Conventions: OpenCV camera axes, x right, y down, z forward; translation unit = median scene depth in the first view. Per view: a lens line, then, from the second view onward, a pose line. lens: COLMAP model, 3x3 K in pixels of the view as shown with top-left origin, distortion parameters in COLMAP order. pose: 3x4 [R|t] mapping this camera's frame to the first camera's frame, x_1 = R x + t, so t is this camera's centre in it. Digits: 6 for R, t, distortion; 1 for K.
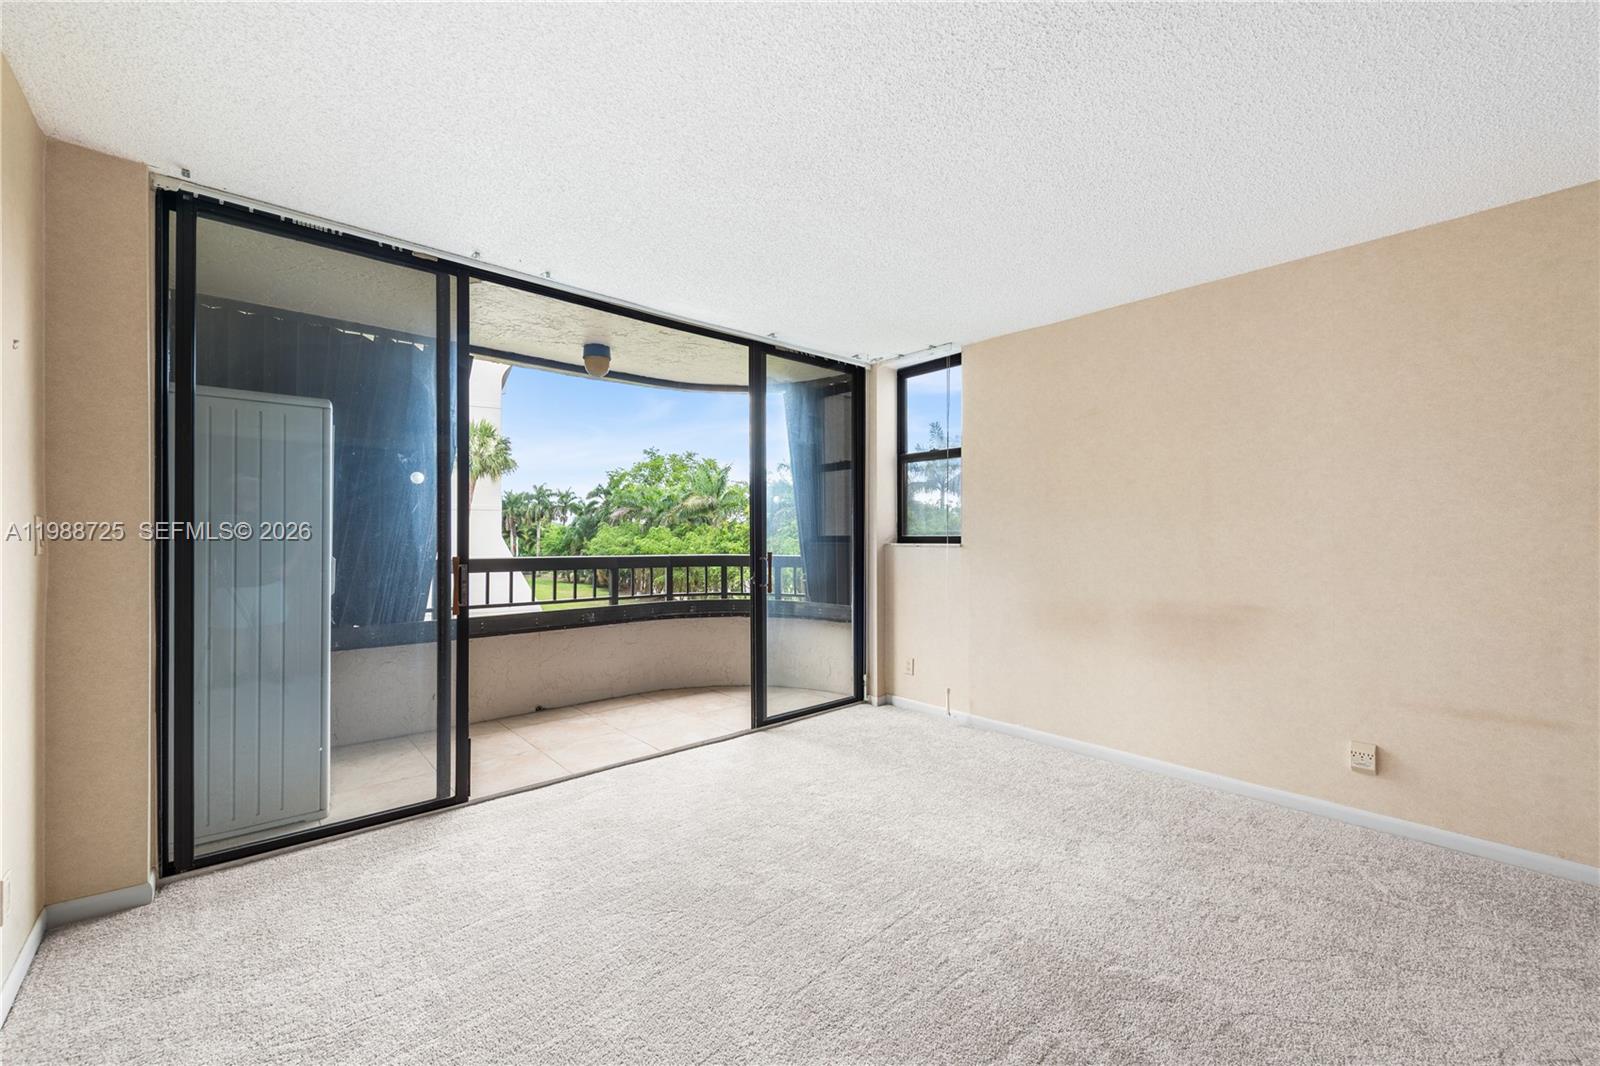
lens RADIAL K [[639.9, 0, 800.0], [0, 639.9, 533.0], [0, 0, 1]] dist [0.000355, 0.000110]
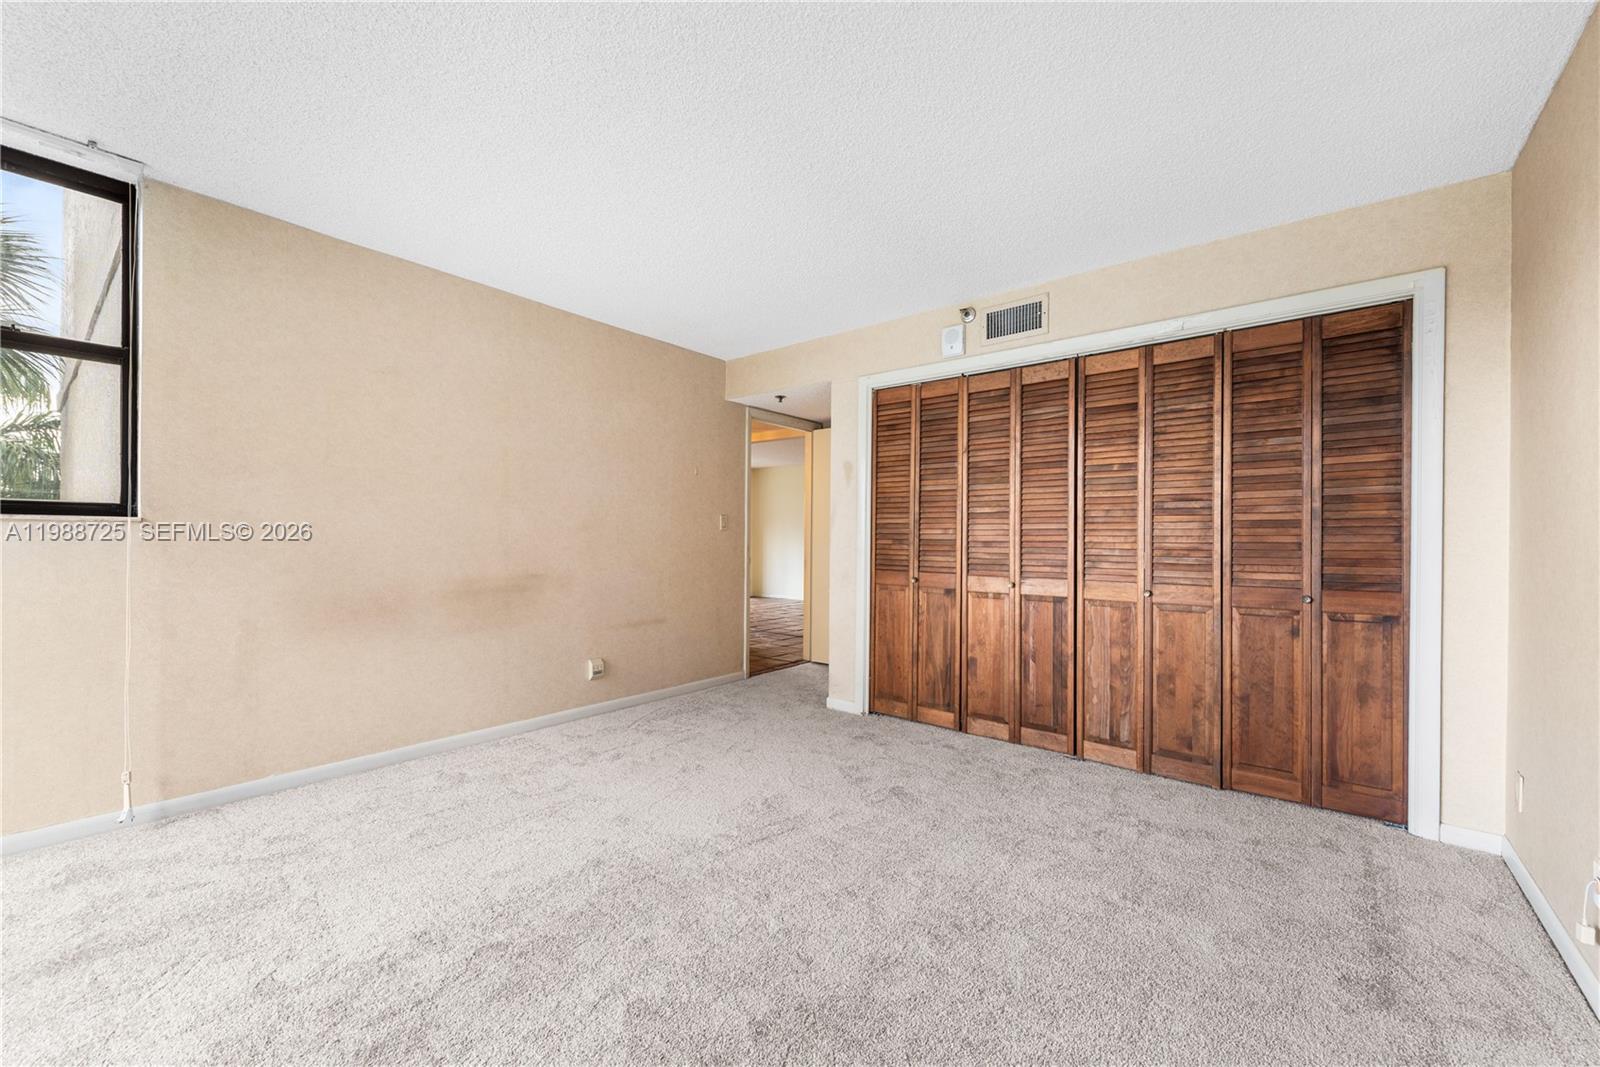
lens RADIAL K [[634.1, 0, 799.5], [0, 634.1, 542.5], [0, 0, 1]] dist [0.001408, 0.000169]
pose [[-0.172731, -0.005735, 0.984952, -0.259838], [-0.011702, 0.999924, 0.003770, 0.019071], [-0.984899, -0.010875, -0.172785, 0.318272]]
